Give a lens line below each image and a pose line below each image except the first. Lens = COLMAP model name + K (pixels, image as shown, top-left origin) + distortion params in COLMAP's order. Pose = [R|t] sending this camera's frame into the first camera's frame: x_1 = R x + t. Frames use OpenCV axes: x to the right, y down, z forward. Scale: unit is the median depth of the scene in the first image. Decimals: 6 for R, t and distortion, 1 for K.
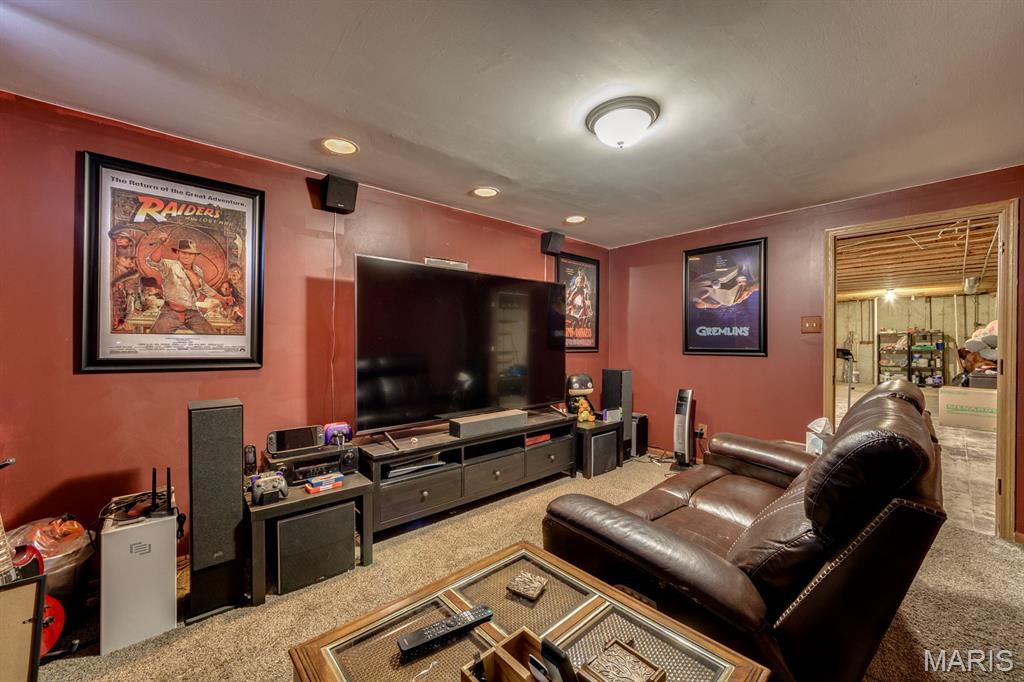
lens RADIAL K [[391.7, 0, 512.7], [0, 391.7, 343.3], [0, 0, 1]] dist [0.002343, -0.000016]
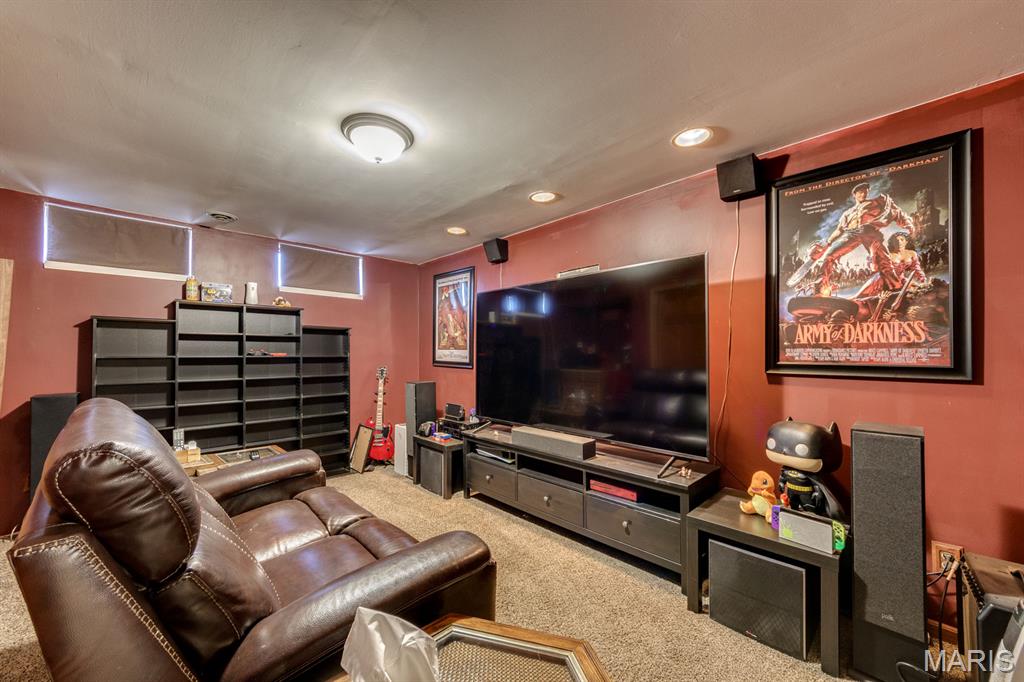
lens RADIAL K [[391.7, 0, 512.7], [0, 391.7, 343.3], [0, 0, 1]] dist [0.002343, -0.000016]
pose [[0.047419, -0.023301, -0.998603, 0.875410], [-0.002532, 0.999722, -0.023448, -0.006423], [0.998872, 0.003640, 0.047347, 0.883704]]
